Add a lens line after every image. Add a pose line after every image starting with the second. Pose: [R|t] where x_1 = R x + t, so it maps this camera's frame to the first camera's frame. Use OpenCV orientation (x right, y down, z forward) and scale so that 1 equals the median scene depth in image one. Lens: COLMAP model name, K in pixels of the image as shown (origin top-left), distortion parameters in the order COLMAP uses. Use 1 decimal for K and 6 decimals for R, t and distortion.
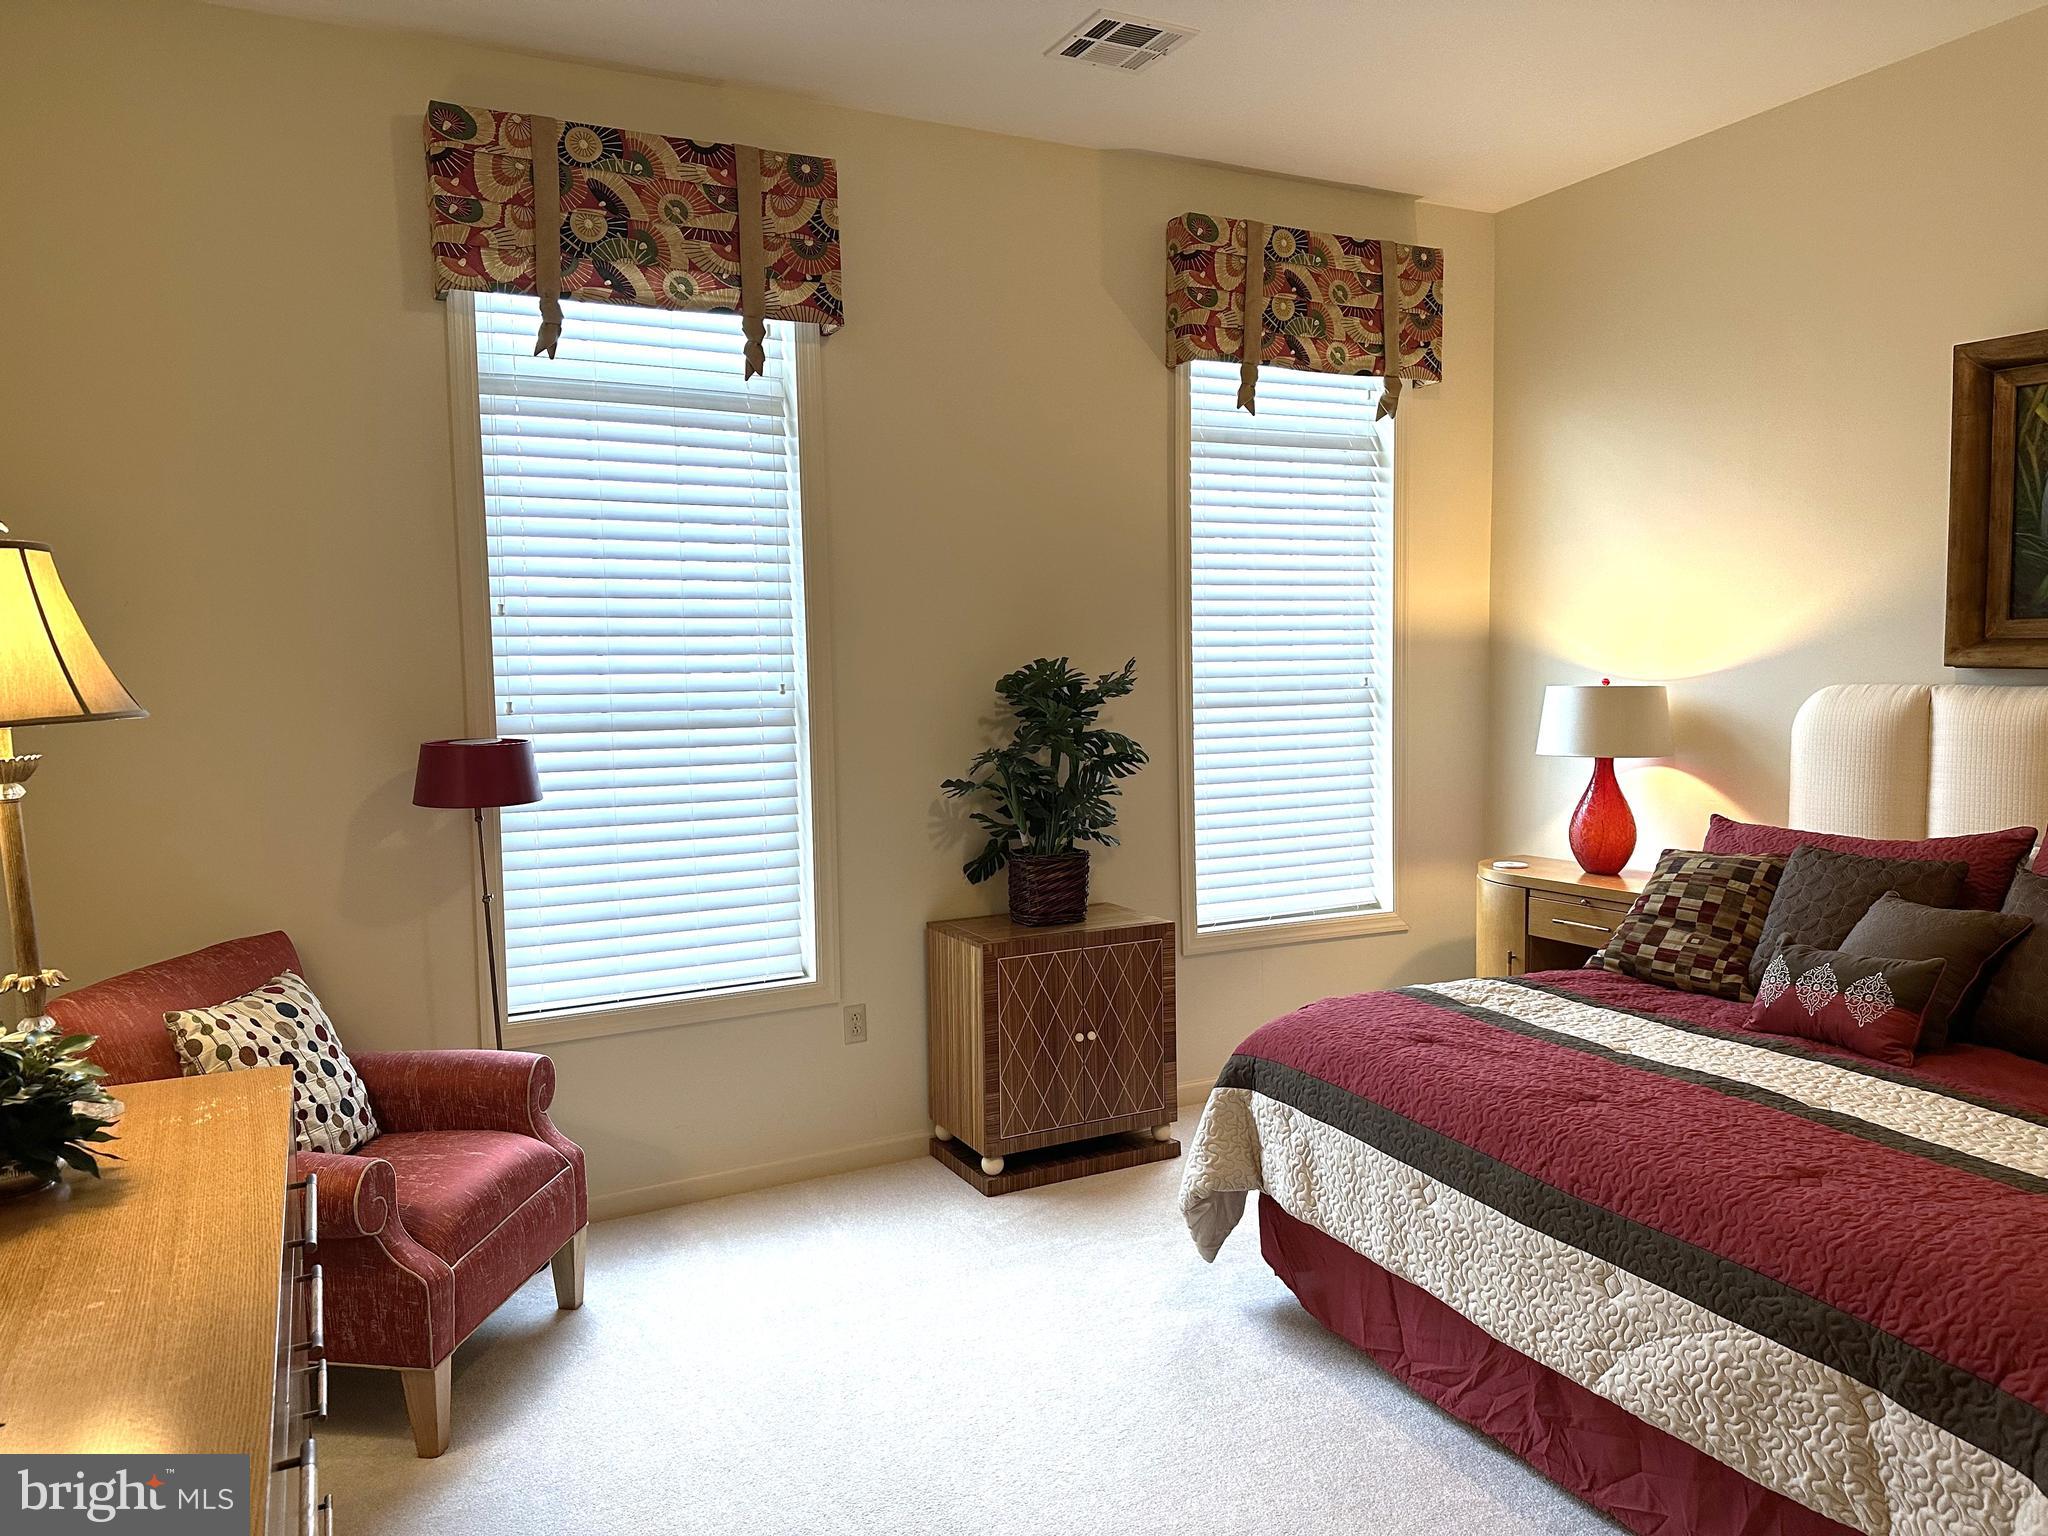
lens RADIAL K [[1456.0, 0, 1024.0], [0, 1456.0, 768.0], [0, 0, 1]] dist [0.088275, -0.105175]
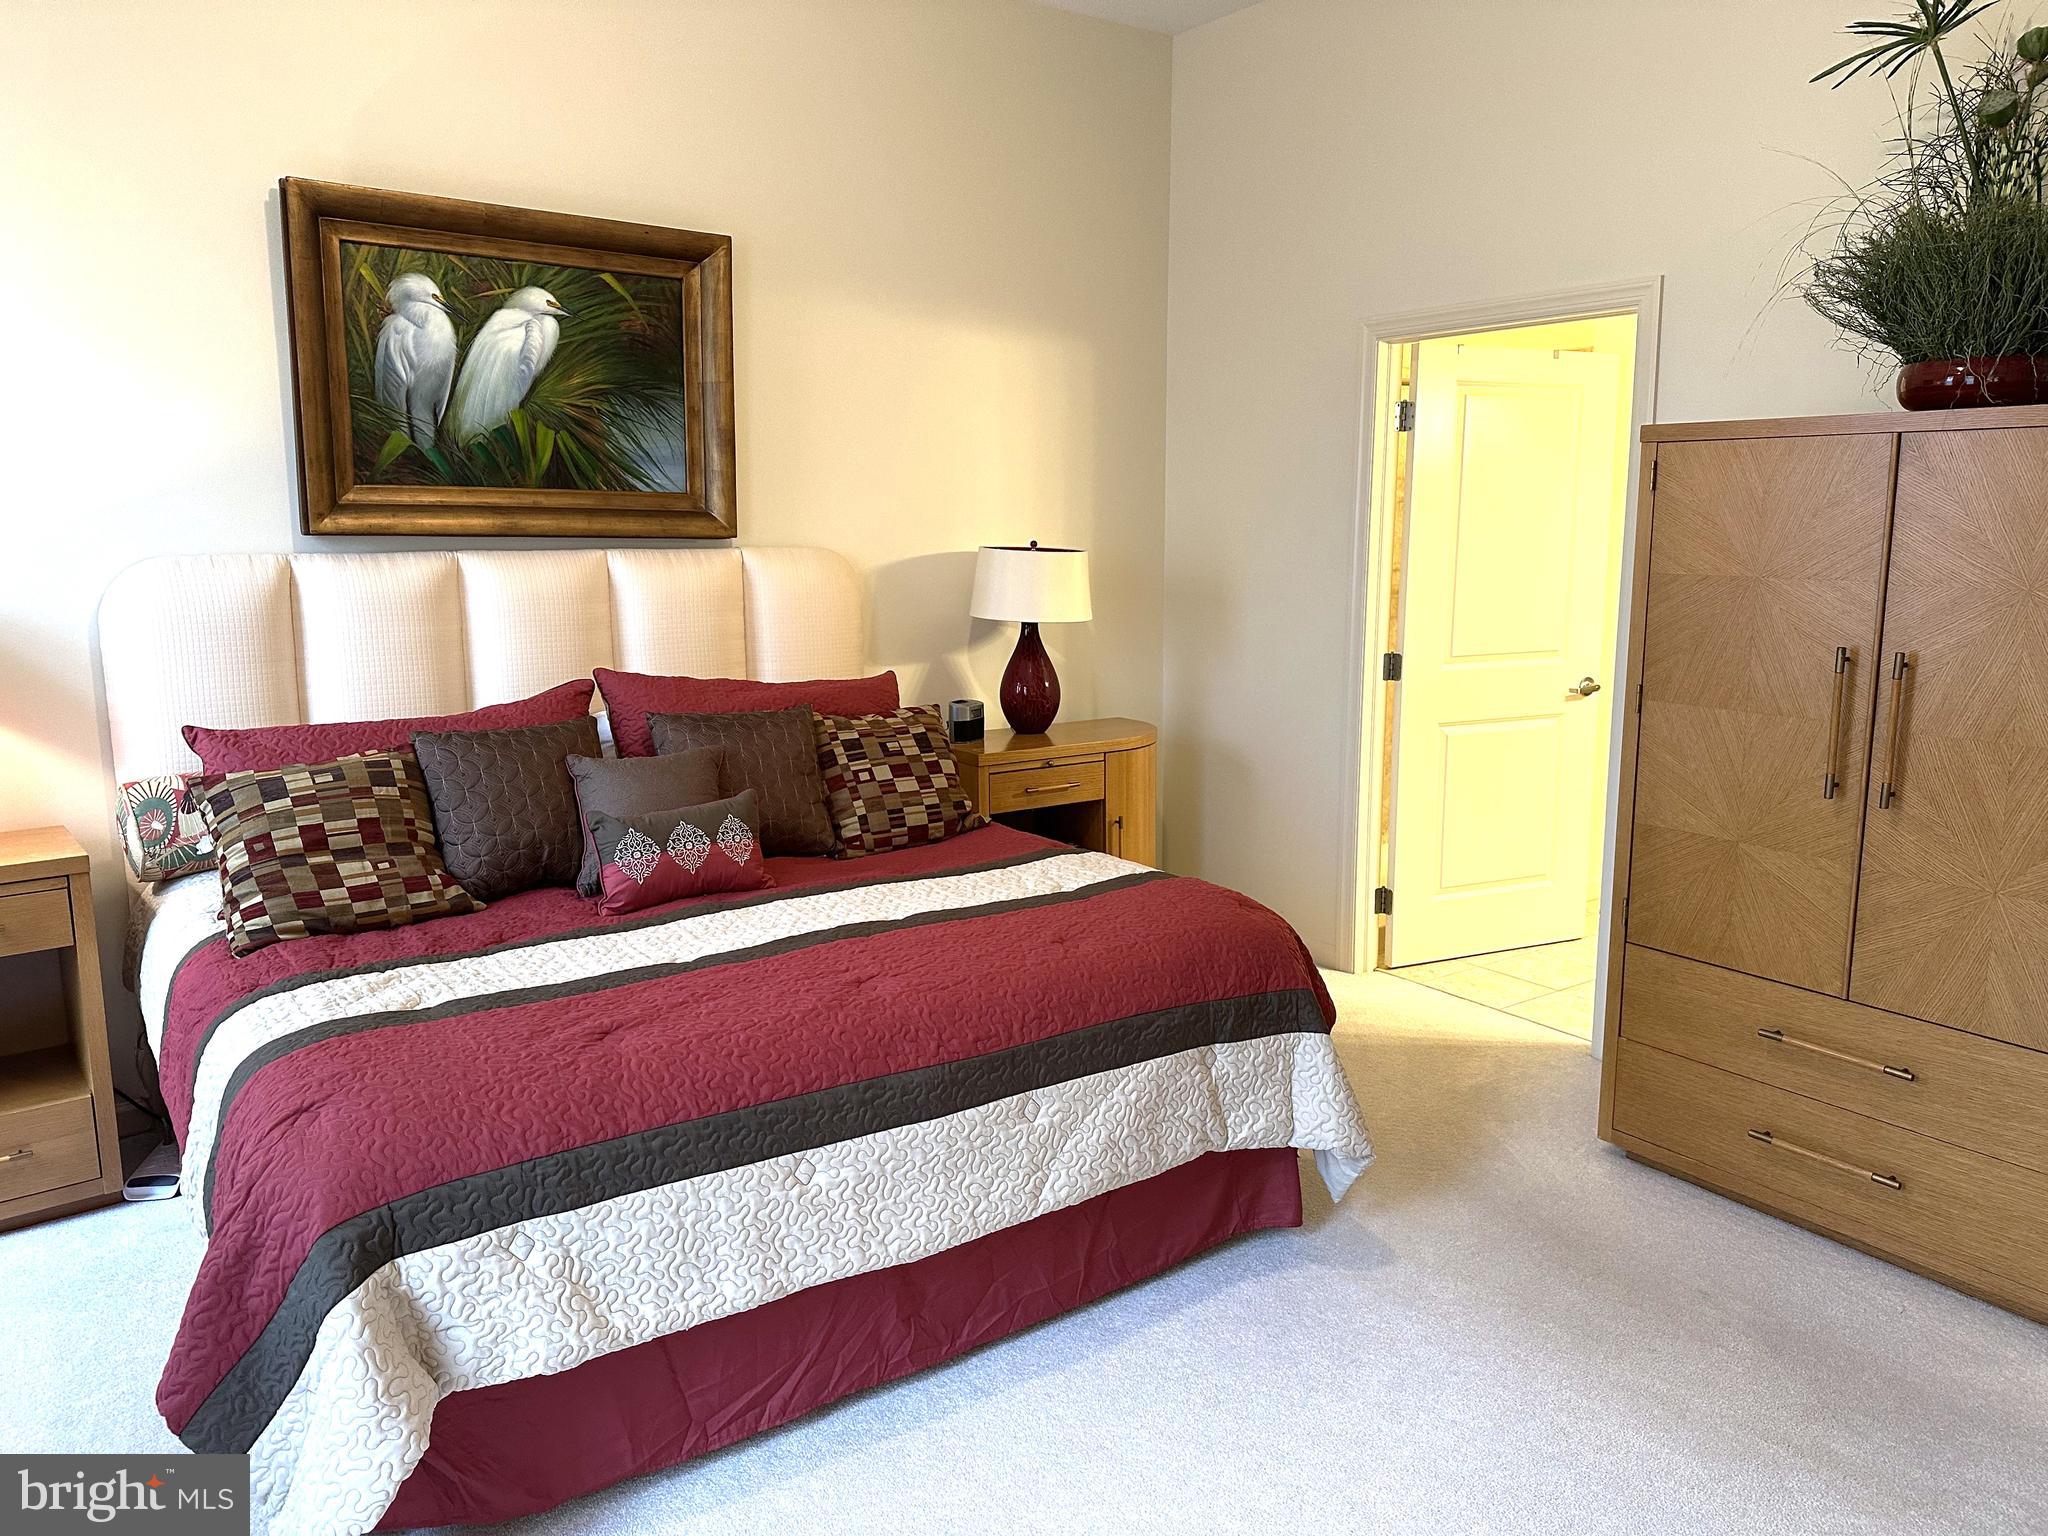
lens RADIAL K [[1427.3, 0, 1028.1], [0, 1427.3, 749.4], [0, 0, 1]] dist [0.143860, -0.241870]
pose [[-0.147162, -0.142889, 0.978737, -0.391350], [0.082562, 0.984283, 0.156113, -0.044630], [-0.985661, 0.103780, -0.133052, 0.760811]]
